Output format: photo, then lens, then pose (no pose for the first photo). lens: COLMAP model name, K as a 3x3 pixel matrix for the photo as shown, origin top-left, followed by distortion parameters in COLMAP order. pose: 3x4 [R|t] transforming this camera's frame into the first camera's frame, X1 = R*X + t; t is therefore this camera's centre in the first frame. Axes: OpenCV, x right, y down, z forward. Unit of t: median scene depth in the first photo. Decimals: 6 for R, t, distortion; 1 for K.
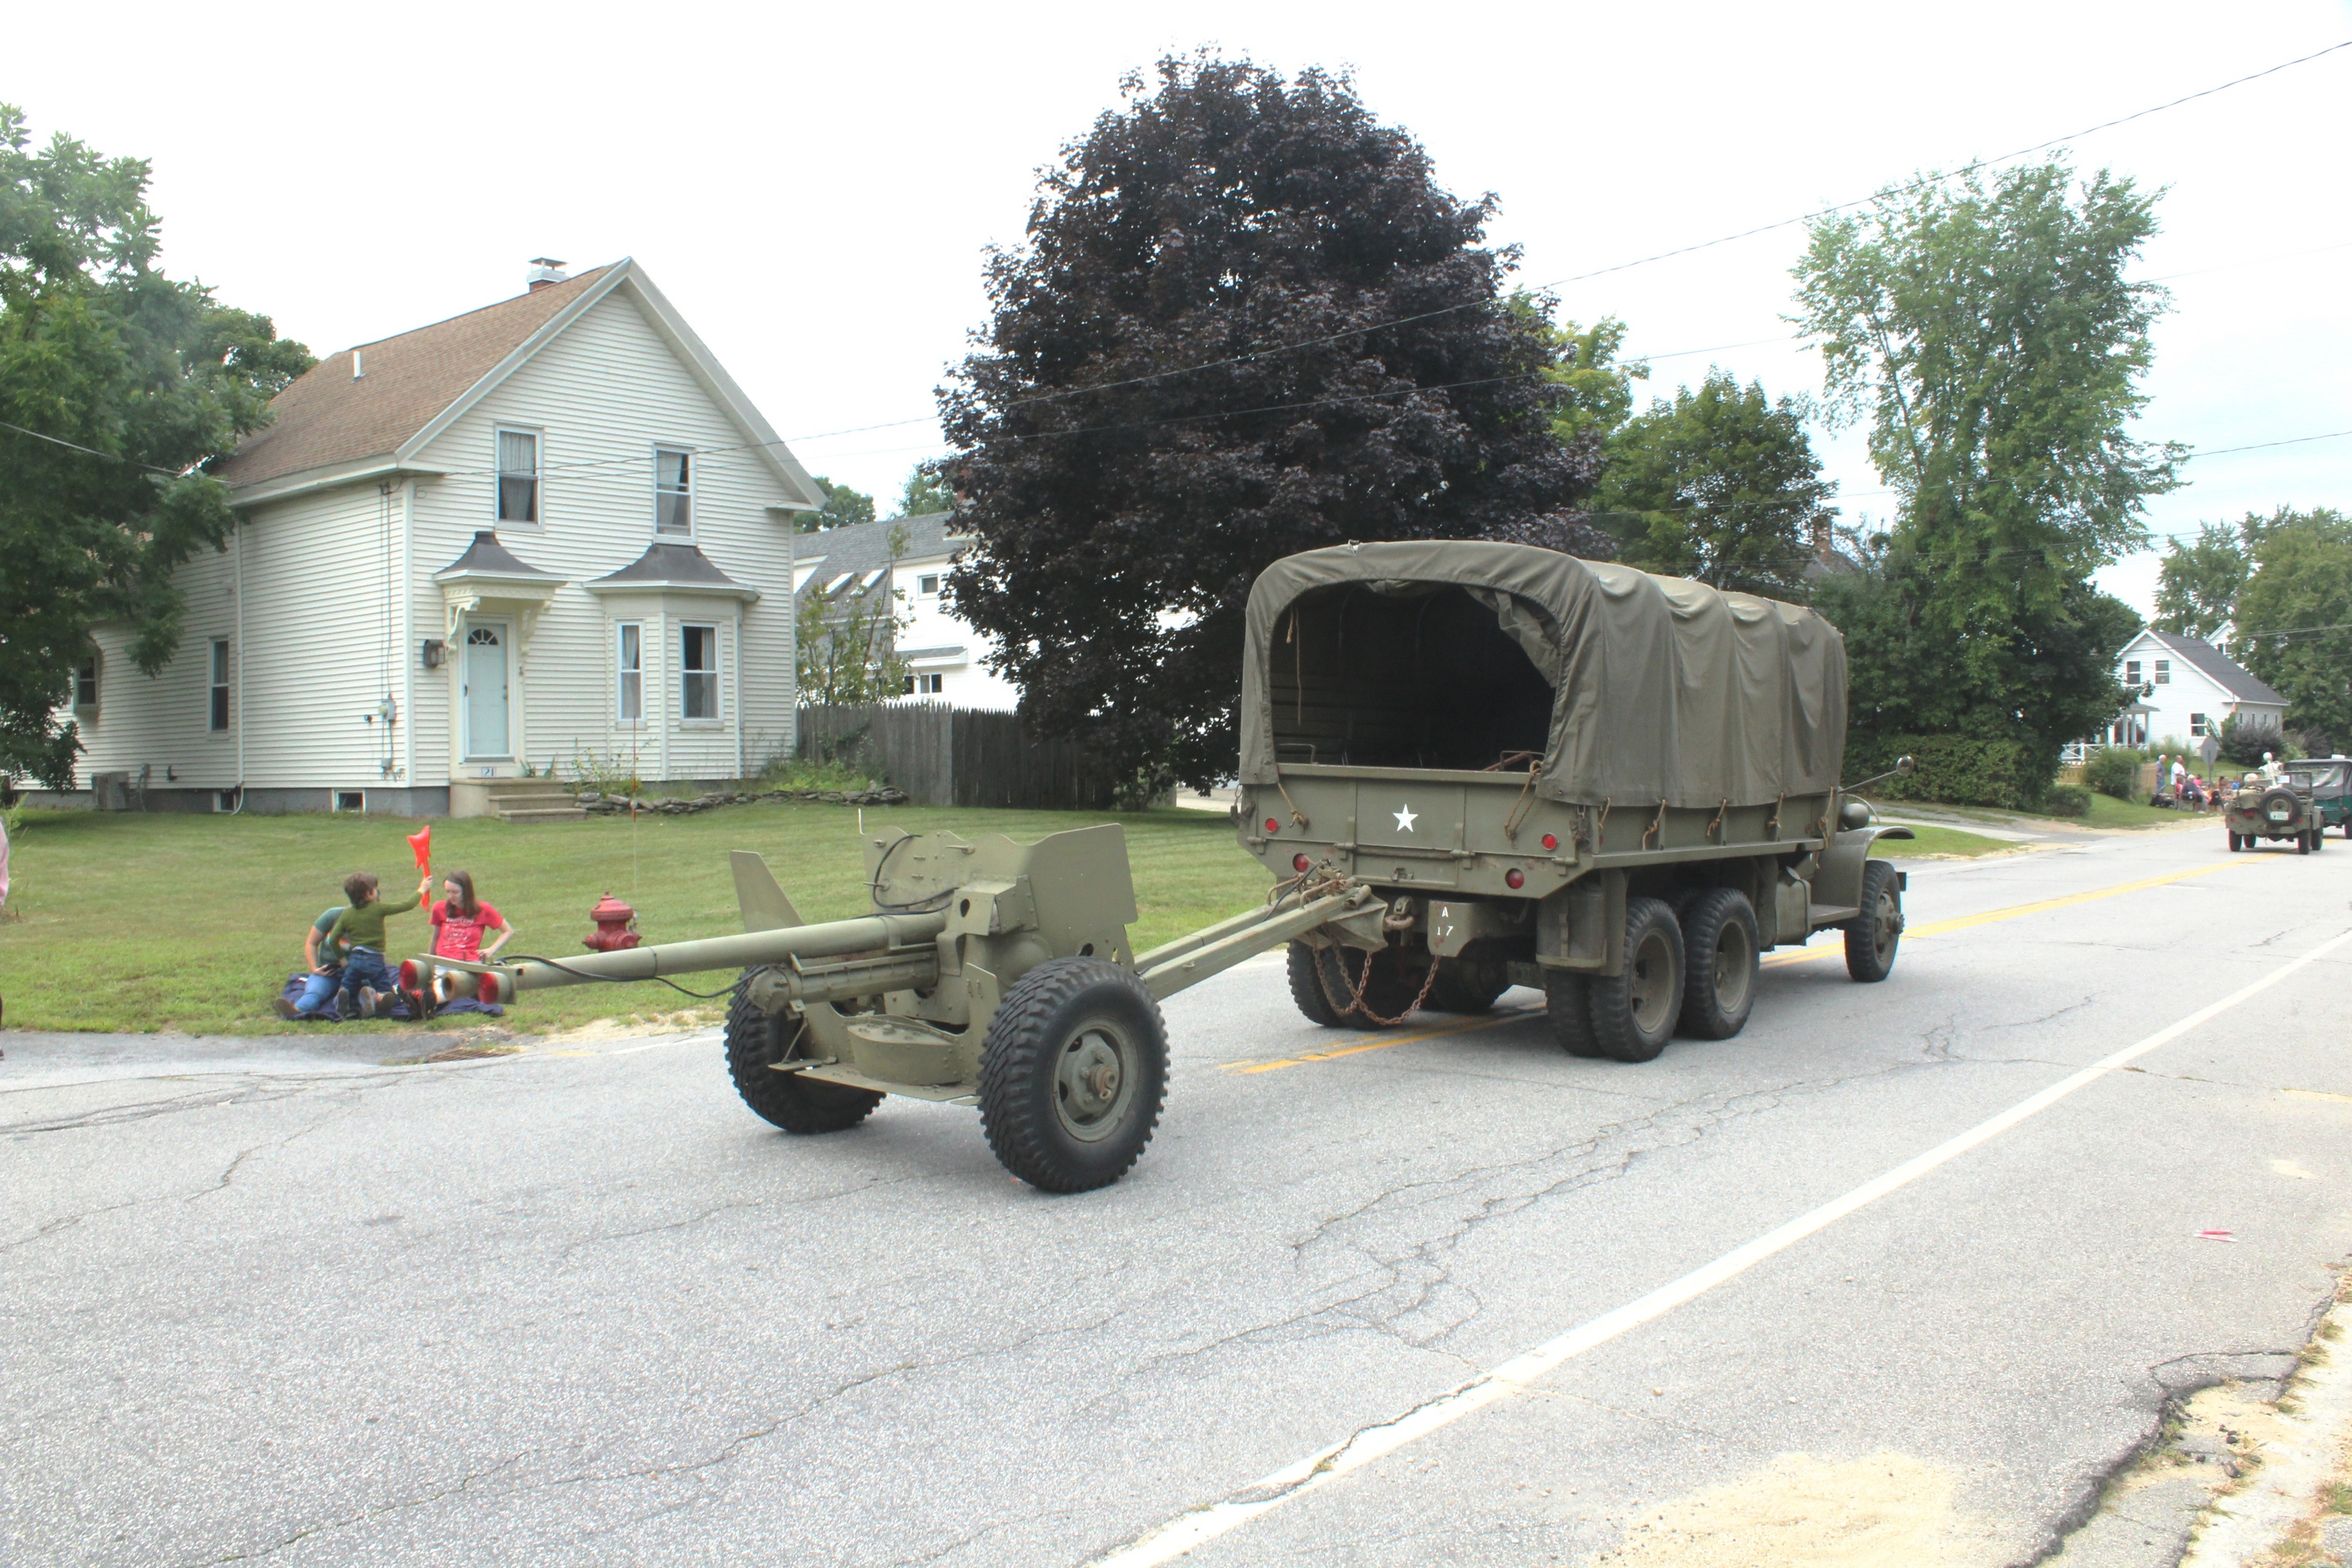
lens RADIAL K [[1948.0, 0, 1187.9], [0, 1948.0, 775.6], [0, 0, 1]] dist [-0.172075, 0.156415]
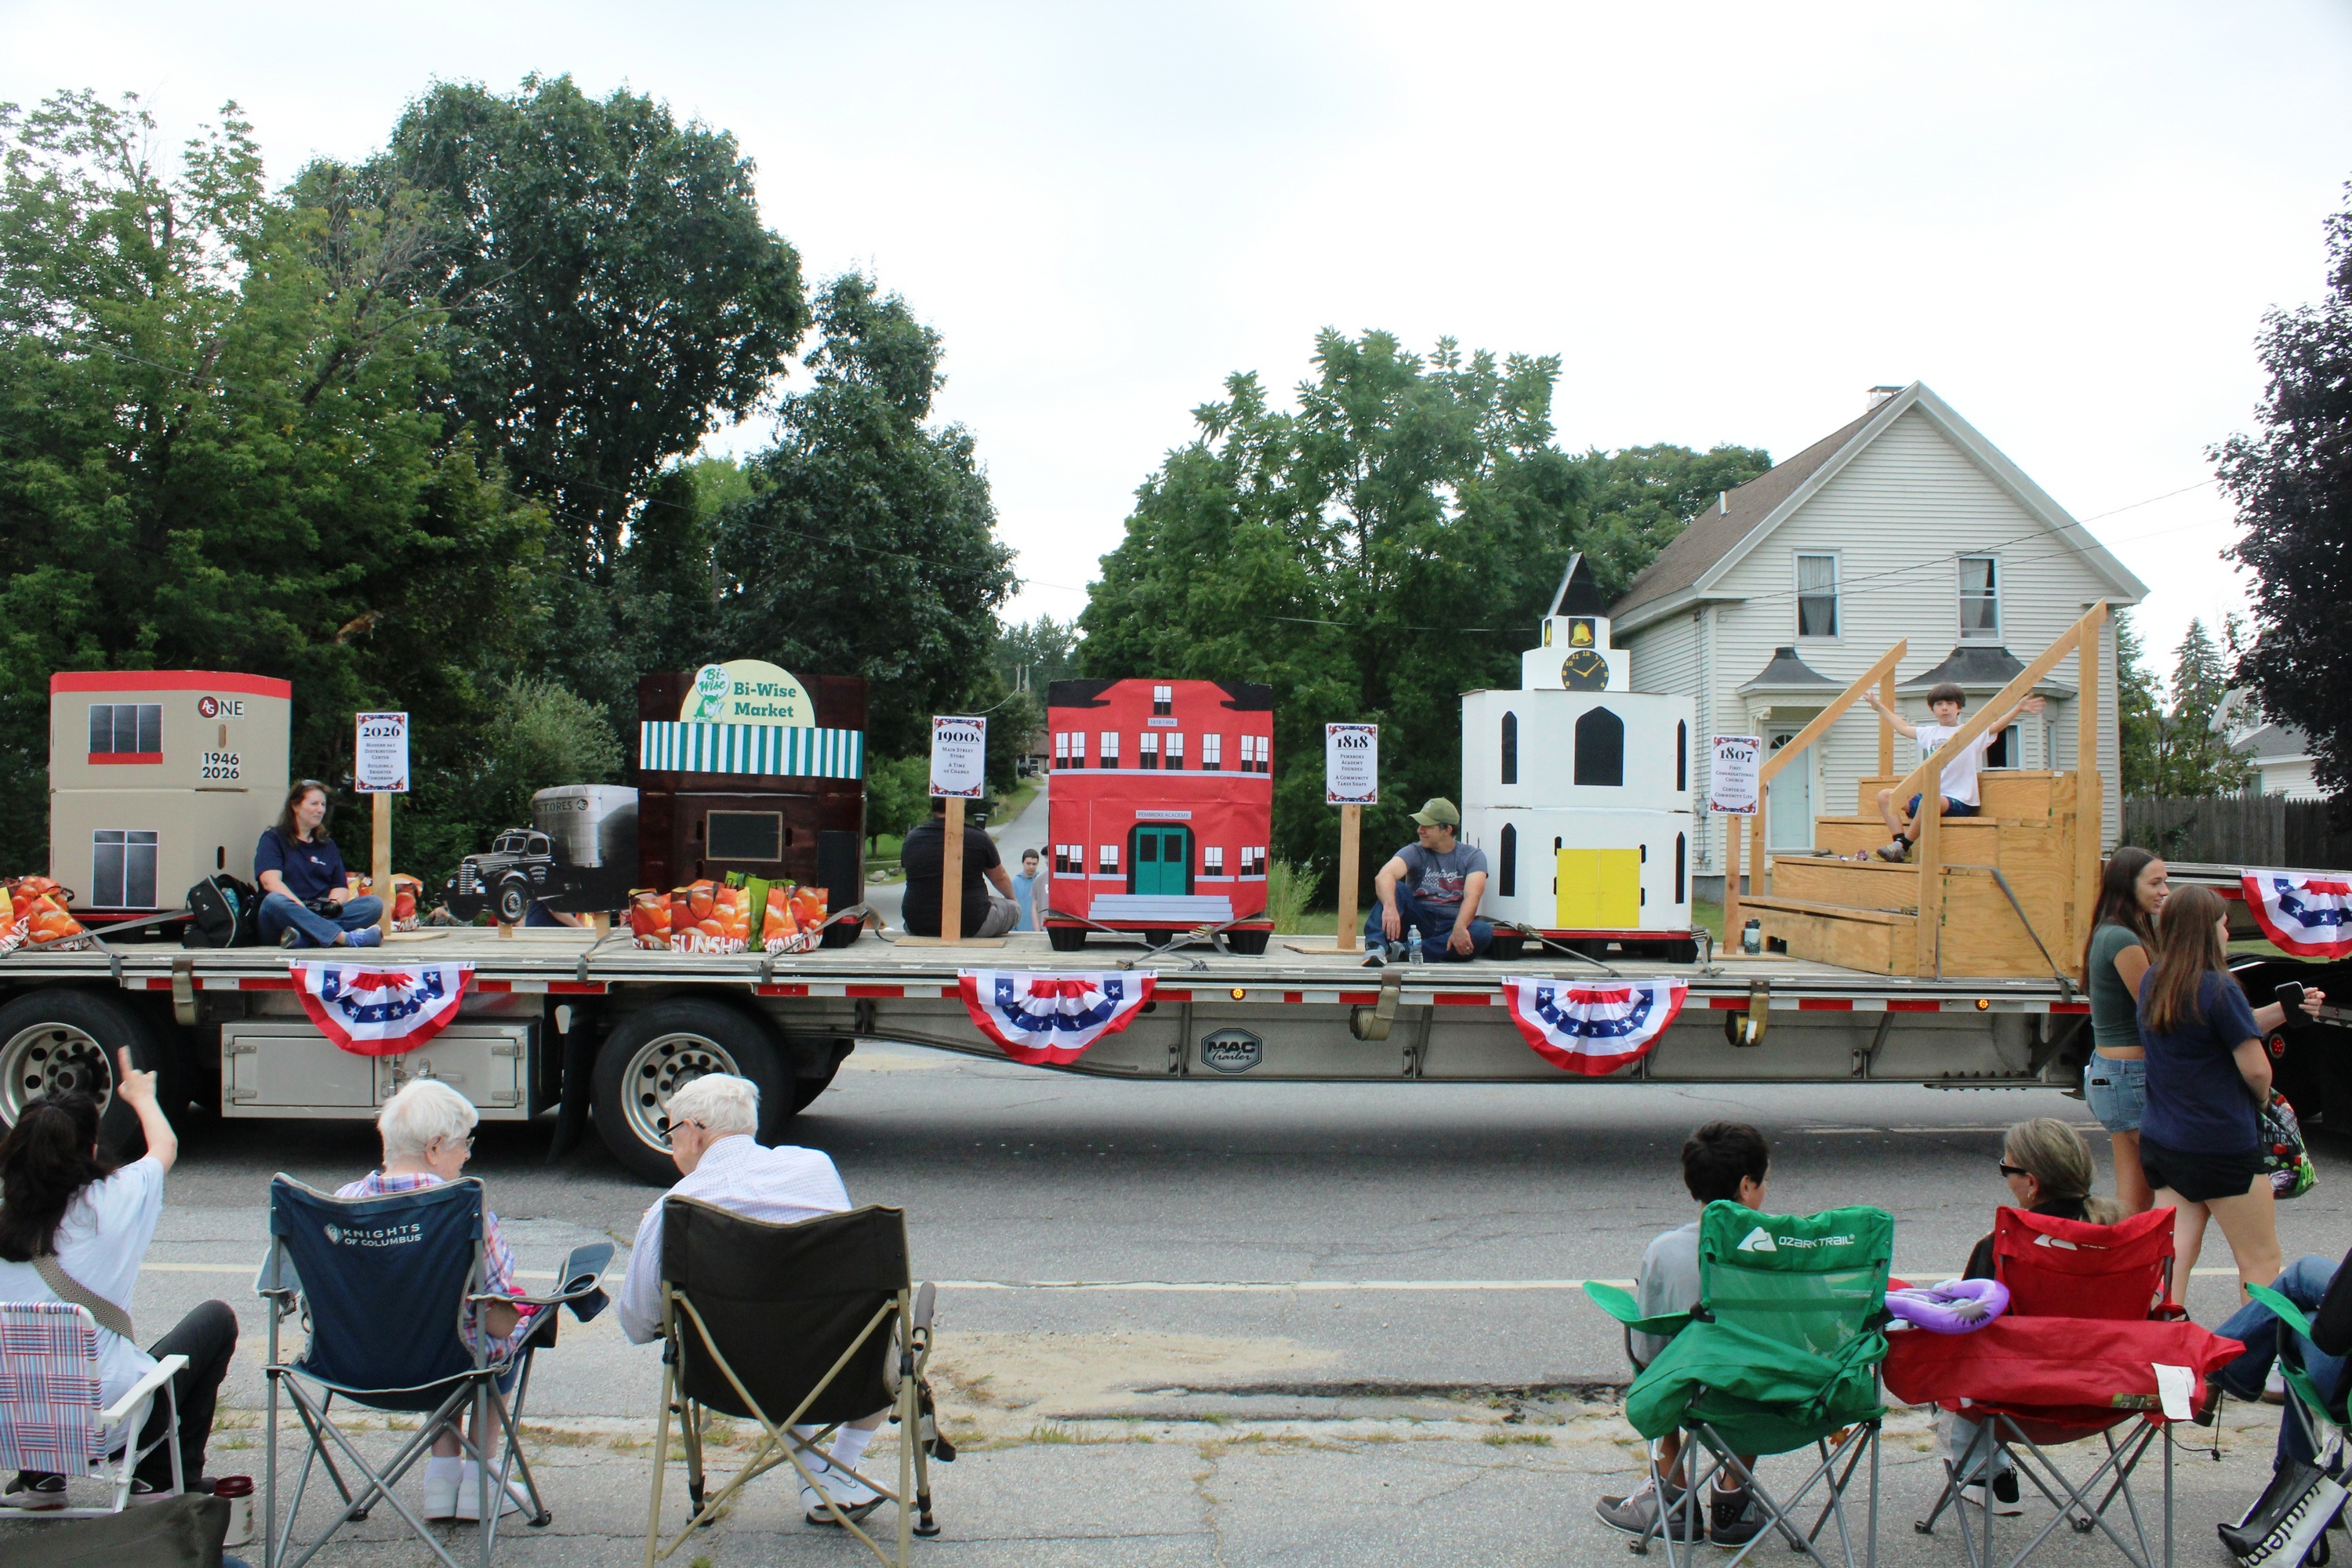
lens RADIAL K [[1948.0, 0, 1187.9], [0, 1948.0, 775.6], [0, 0, 1]] dist [-0.172075, 0.156415]
pose [[0.669625, -0.020402, -0.742419, 0.215500], [-0.014530, 0.999071, -0.040560, -0.002395], [0.742557, 0.037947, 0.668707, -0.007782]]
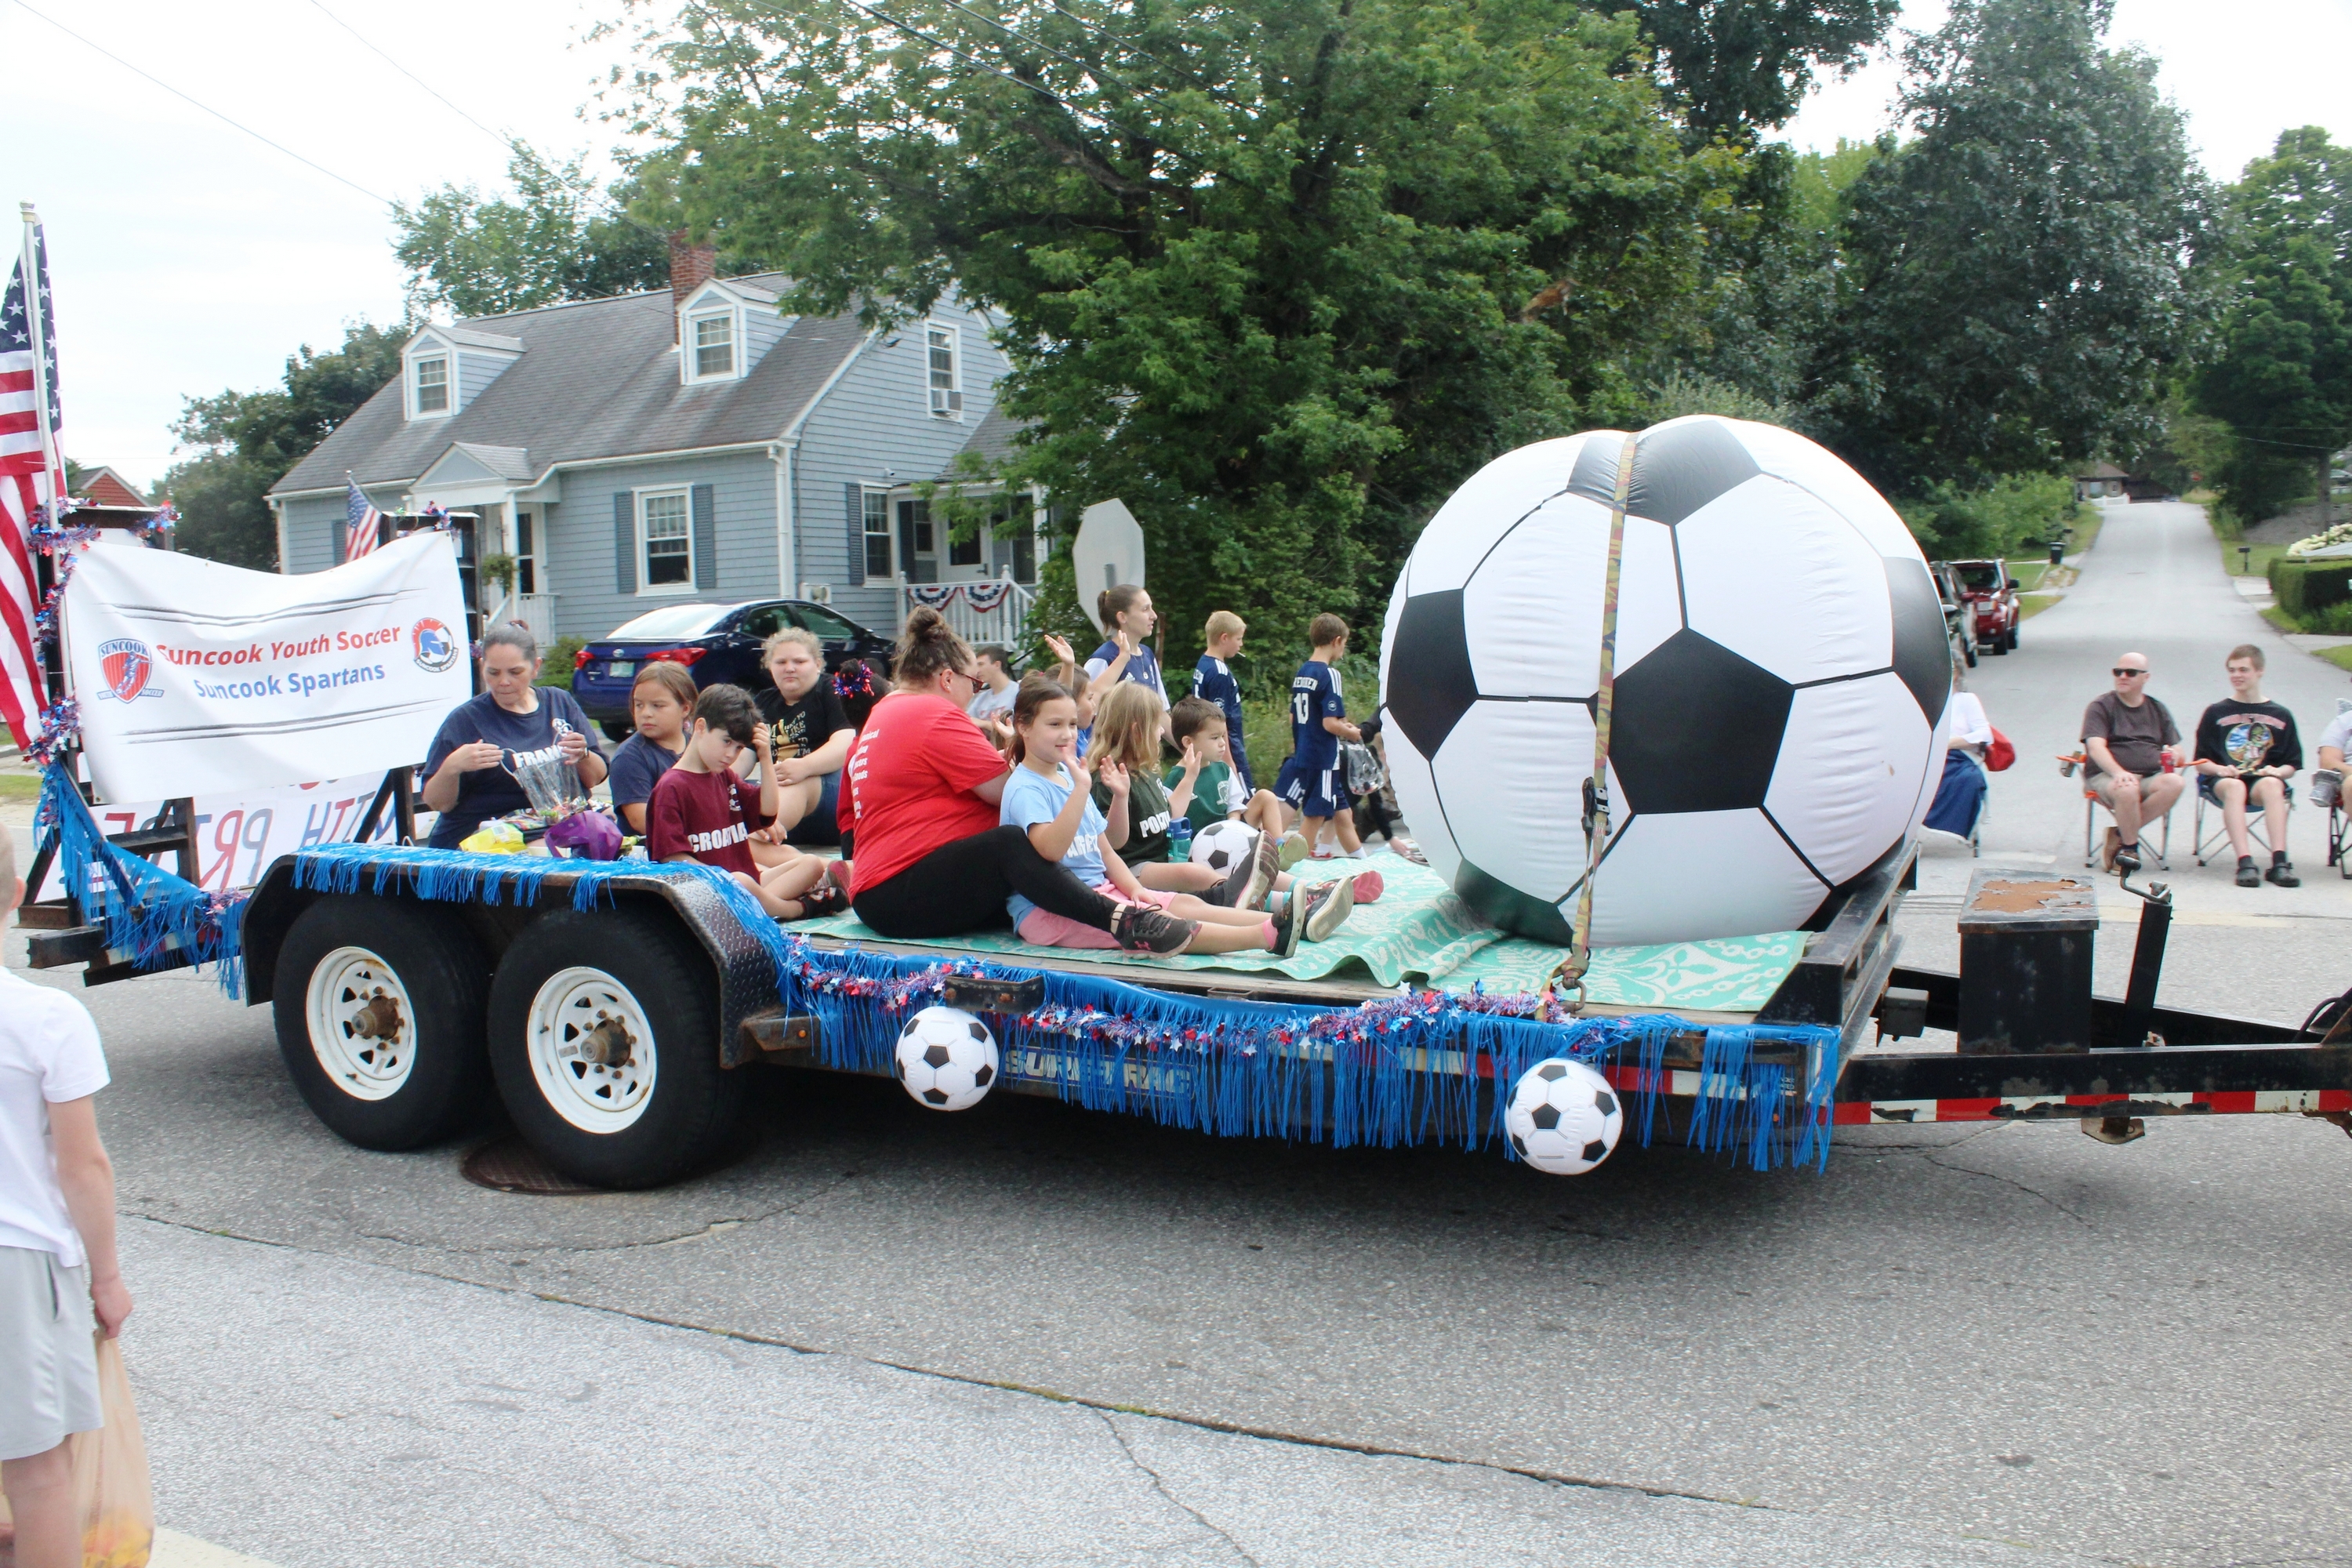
lens RADIAL K [[1948.0, 0, 1187.9], [0, 1948.0, 775.6], [0, 0, 1]] dist [-0.172075, 0.156415]
pose [[0.235820, 0.083827, -0.968174, -0.032433], [0.017570, 0.995742, 0.090493, 0.003064], [0.971638, -0.038351, 0.233343, -0.000112]]
